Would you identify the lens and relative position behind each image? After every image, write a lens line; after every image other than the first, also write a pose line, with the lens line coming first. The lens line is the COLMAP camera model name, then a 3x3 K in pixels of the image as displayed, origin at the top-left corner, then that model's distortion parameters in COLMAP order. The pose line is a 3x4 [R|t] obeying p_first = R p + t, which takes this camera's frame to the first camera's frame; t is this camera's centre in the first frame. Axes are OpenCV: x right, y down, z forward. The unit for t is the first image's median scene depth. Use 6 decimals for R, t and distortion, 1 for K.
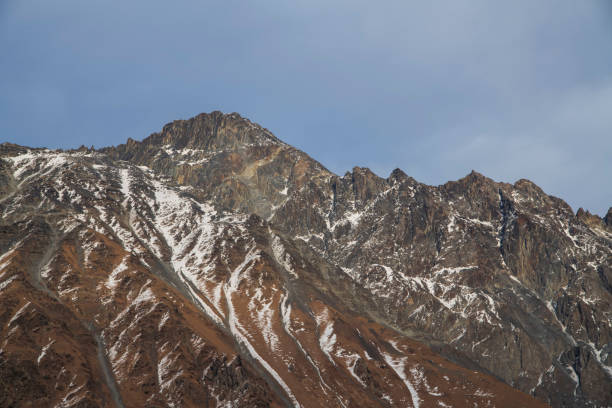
lens RADIAL K [[451.2, 0, 305.6], [0, 451.2, 204.9], [0, 0, 1]] dist [0.017901, -0.011557]
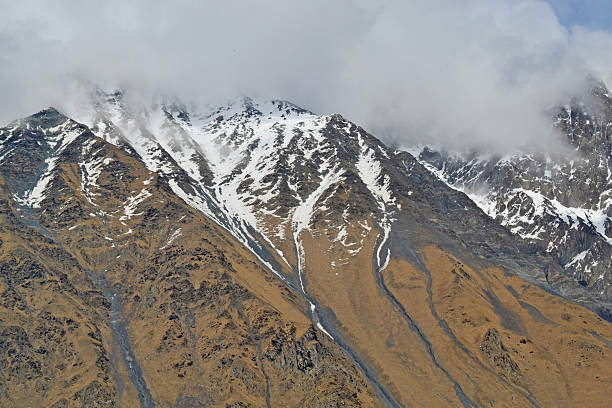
lens RADIAL K [[451.2, 0, 307.7], [0, 451.2, 204.8], [0, 0, 1]] dist [0.017901, -0.011557]
pose [[0.981045, 0.023622, -0.192334, -0.027290], [0.015550, 0.979745, 0.199647, 0.018313], [0.193154, -0.198853, 0.960806, 0.359415]]
